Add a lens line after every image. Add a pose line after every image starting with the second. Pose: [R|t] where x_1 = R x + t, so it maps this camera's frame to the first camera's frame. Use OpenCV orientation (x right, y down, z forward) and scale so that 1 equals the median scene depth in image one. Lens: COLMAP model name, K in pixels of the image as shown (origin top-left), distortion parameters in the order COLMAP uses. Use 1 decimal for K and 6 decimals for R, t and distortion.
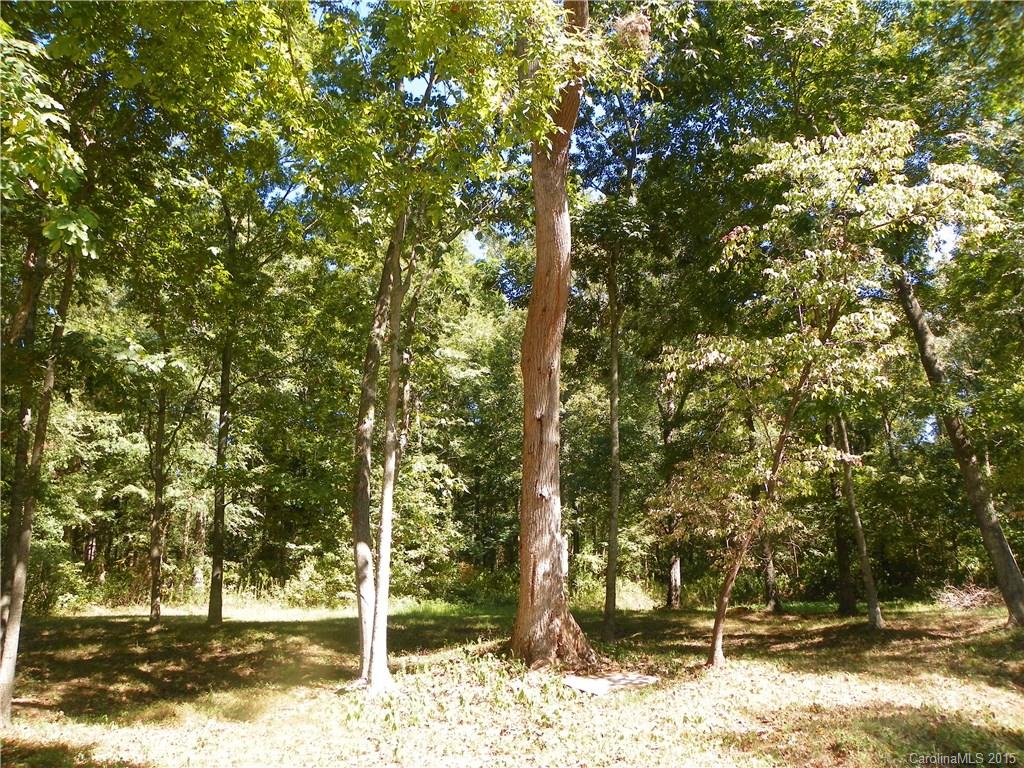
lens RADIAL K [[793.6, 0, 506.4], [0, 793.6, 383.1], [0, 0, 1]] dist [-0.143488, 0.089633]
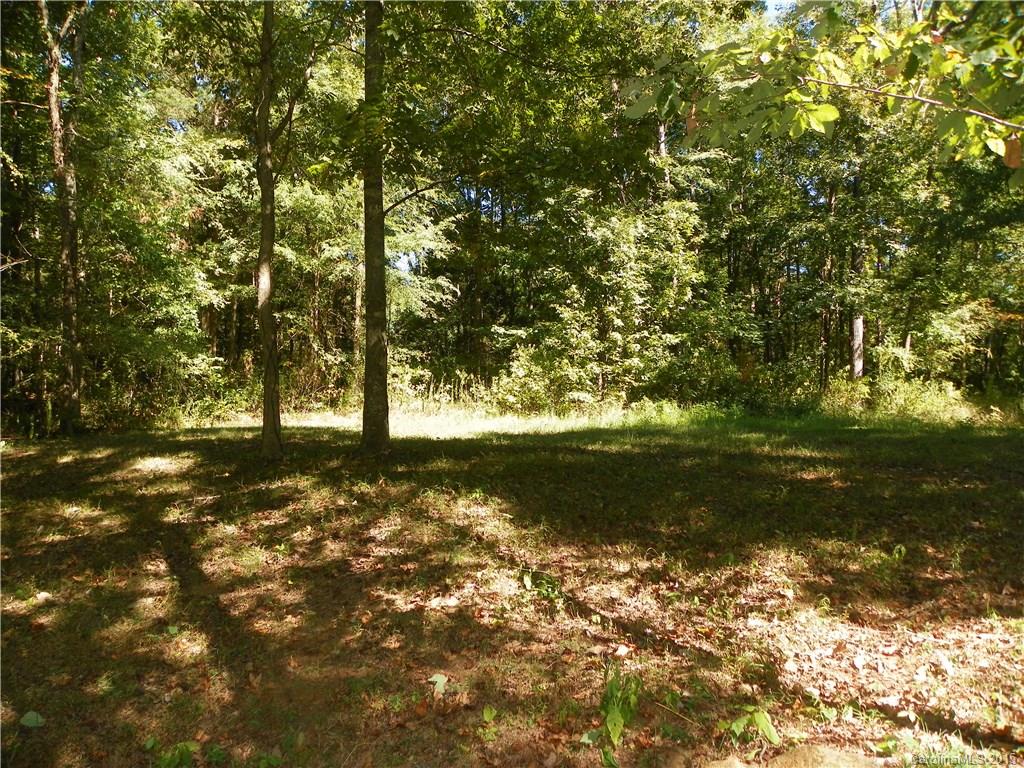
lens RADIAL K [[793.6, 0, 513.0], [0, 793.6, 388.7], [0, 0, 1]] dist [-0.143488, 0.089633]
pose [[0.974560, 0.011351, -0.223838, -0.099625], [0.043450, 0.970201, 0.238375, 0.088865], [0.219874, -0.242036, 0.945026, 0.304841]]
